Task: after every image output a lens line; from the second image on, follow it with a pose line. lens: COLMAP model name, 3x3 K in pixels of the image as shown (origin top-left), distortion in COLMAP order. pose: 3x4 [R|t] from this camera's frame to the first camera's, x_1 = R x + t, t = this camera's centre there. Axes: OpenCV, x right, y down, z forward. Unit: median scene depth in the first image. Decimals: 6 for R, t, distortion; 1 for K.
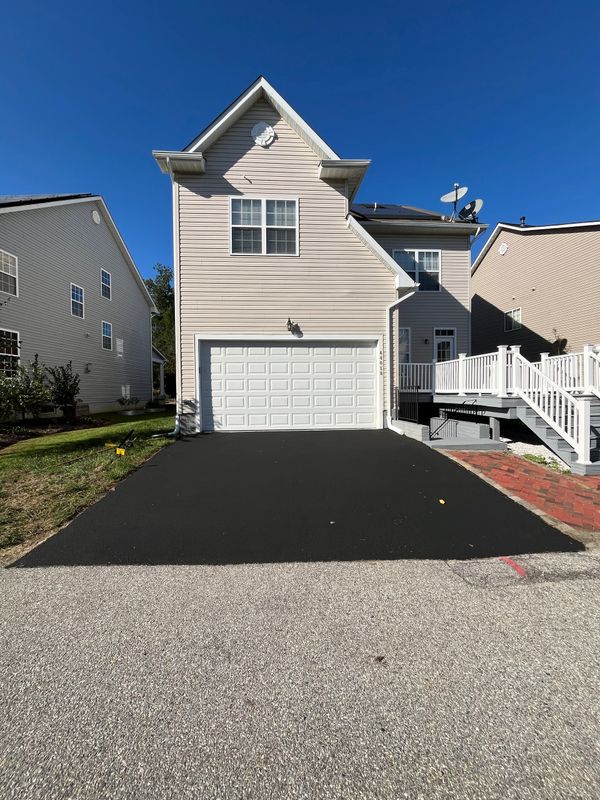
lens RADIAL K [[322.3, 0, 300.0], [0, 322.3, 400.0], [0, 0, 1]] dist [-0.004249, -0.000123]
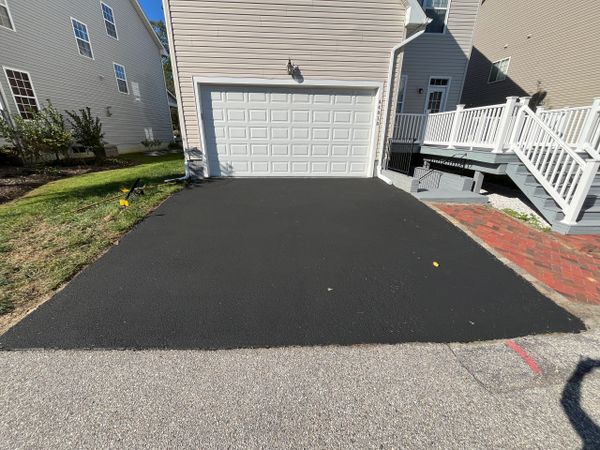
lens RADIAL K [[241.8, 0, 300.0], [0, 241.8, 225.0], [0, 0, 1]] dist [-0.004249, -0.000123]
pose [[0.999791, 0.016876, 0.011541, -0.002249], [-0.019714, 0.945364, 0.325421, -0.026302], [-0.005418, -0.325581, 0.945499, 0.183997]]
